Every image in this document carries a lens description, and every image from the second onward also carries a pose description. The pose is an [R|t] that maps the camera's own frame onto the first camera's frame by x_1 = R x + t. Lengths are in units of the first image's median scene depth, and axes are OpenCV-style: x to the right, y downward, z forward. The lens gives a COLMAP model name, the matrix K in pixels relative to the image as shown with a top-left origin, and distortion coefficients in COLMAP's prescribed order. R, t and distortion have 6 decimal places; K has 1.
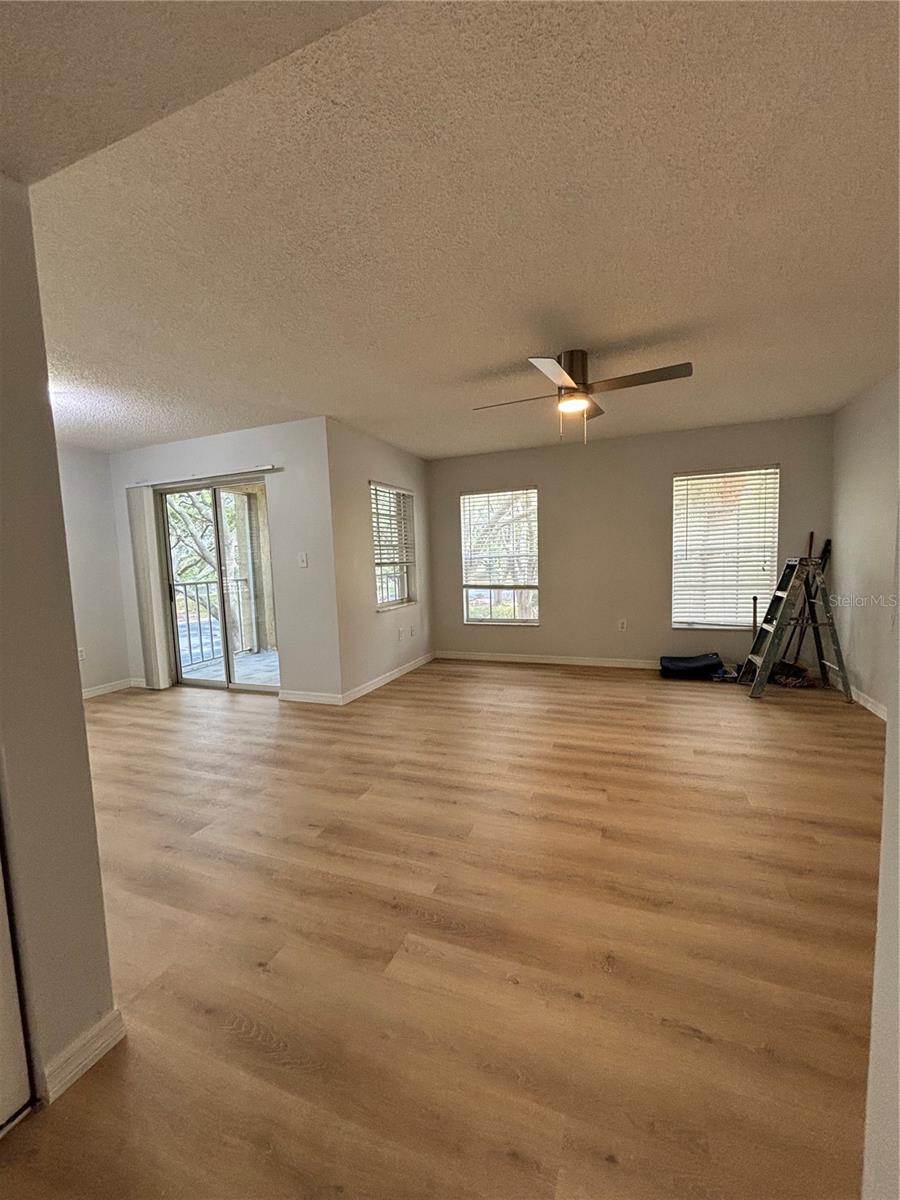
lens RADIAL K [[479.3, 0, 450.0], [0, 479.3, 600.0], [0, 0, 1]] dist [-0.000109, -0.000025]
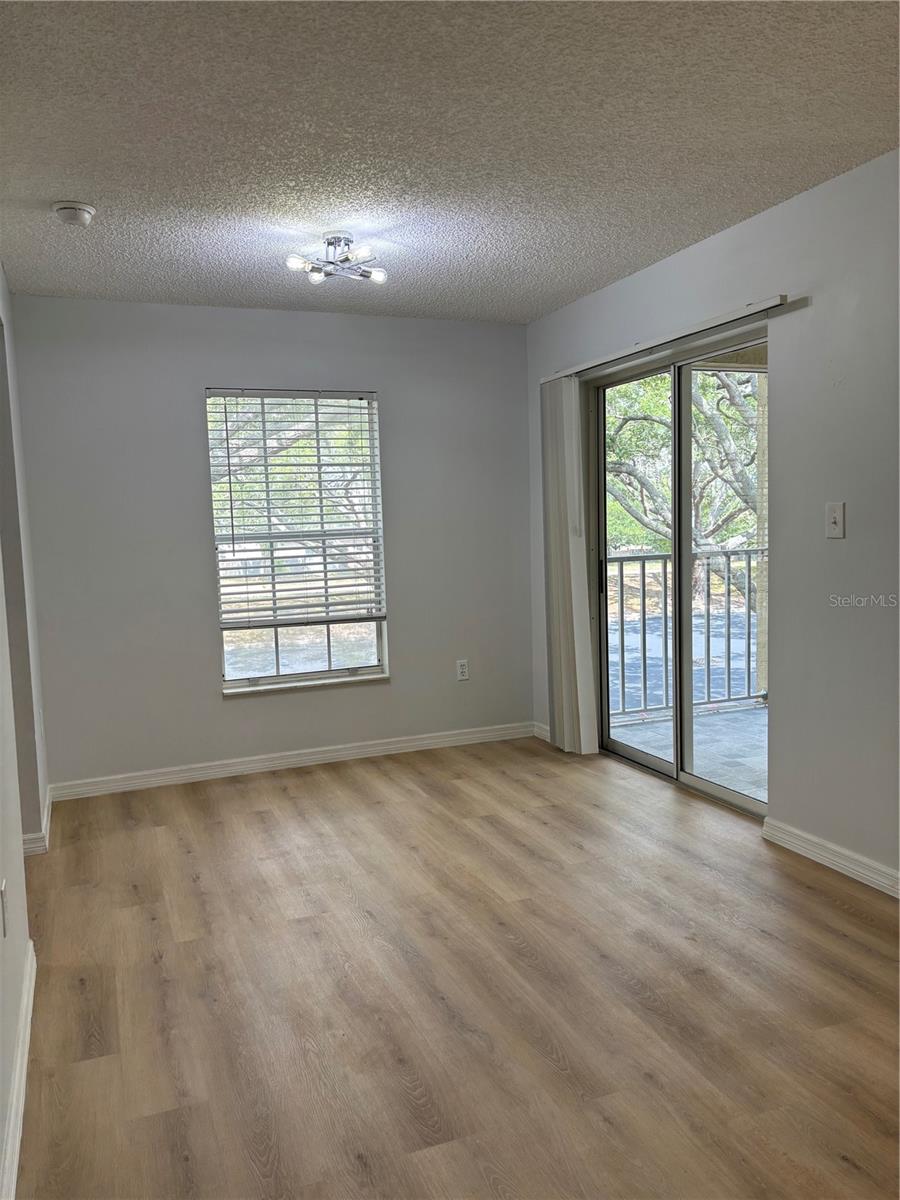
lens RADIAL K [[894.3, 0, 450.0], [0, 894.3, 600.0], [0, 0, 1]] dist [0.042155, -0.047889]
pose [[0.680176, 0.079676, -0.728706, 0.030358], [-0.056020, 0.996818, 0.056702, -0.038099], [0.730905, 0.002255, 0.682475, 0.223751]]
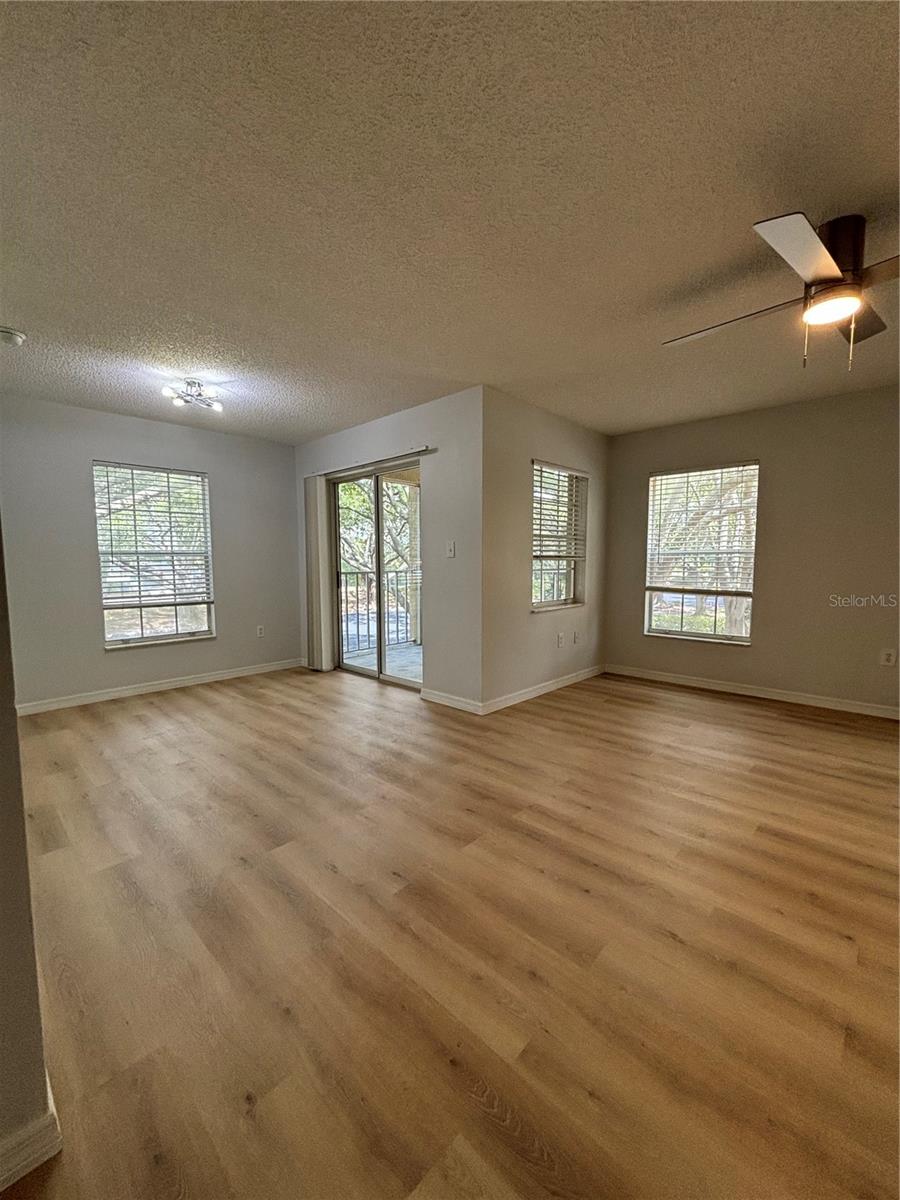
lens RADIAL K [[479.3, 0, 450.0], [0, 479.3, 600.0], [0, 0, 1]] dist [-0.000109, -0.000025]
pose [[0.924437, 0.062183, -0.376231, 0.035177], [-0.060576, 0.998034, 0.016111, -0.002121], [0.376493, 0.007897, 0.926386, 0.151559]]
